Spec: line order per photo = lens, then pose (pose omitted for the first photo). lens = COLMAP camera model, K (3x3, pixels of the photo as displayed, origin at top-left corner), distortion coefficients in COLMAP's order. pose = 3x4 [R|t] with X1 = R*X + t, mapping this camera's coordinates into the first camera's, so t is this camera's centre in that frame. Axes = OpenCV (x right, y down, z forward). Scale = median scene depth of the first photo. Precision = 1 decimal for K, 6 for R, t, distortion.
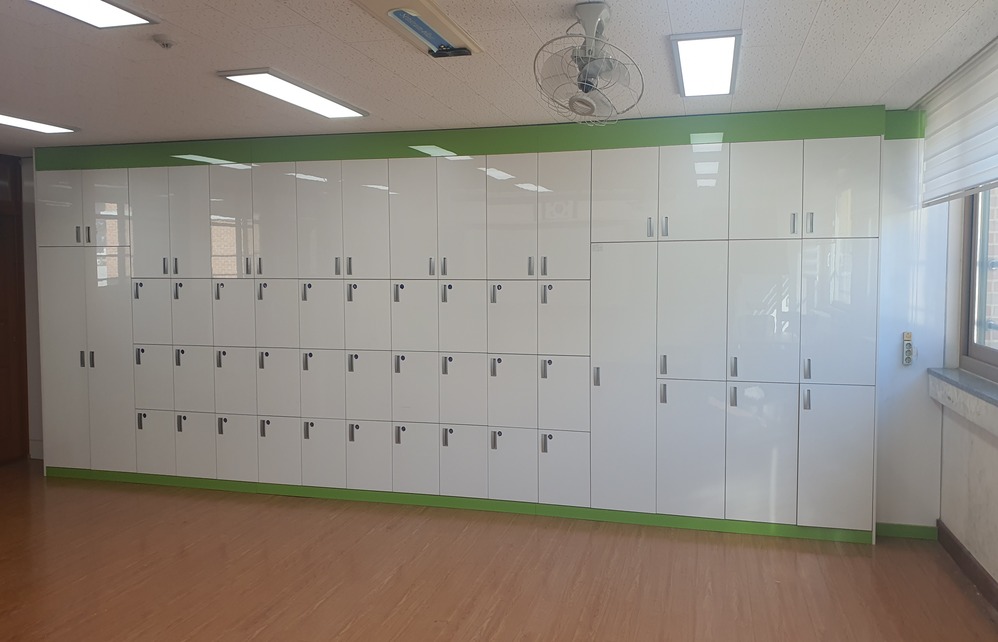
lens RADIAL K [[815.4, 0, 500.9], [0, 815.4, 322.4], [0, 0, 1]] dist [0.038373, -0.034832]
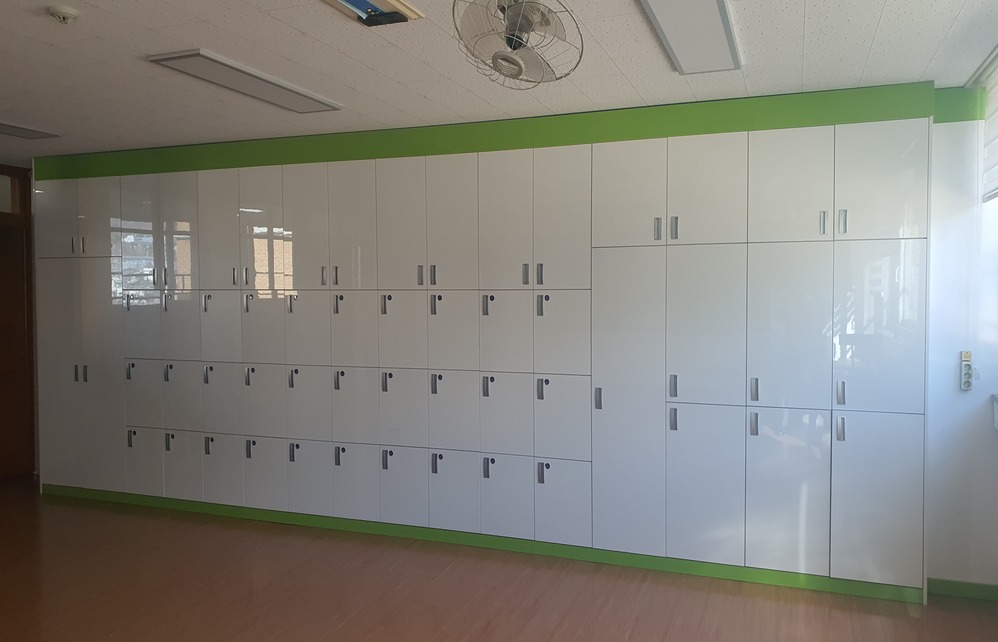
lens RADIAL K [[815.4, 0, 496.9], [0, 815.4, 328.3], [0, 0, 1]] dist [0.038373, -0.034832]
pose [[0.993965, 0.004892, -0.109587, 0.106801], [-0.007630, 0.999669, -0.024583, 0.012942], [0.109431, 0.025270, 0.993673, 0.107968]]
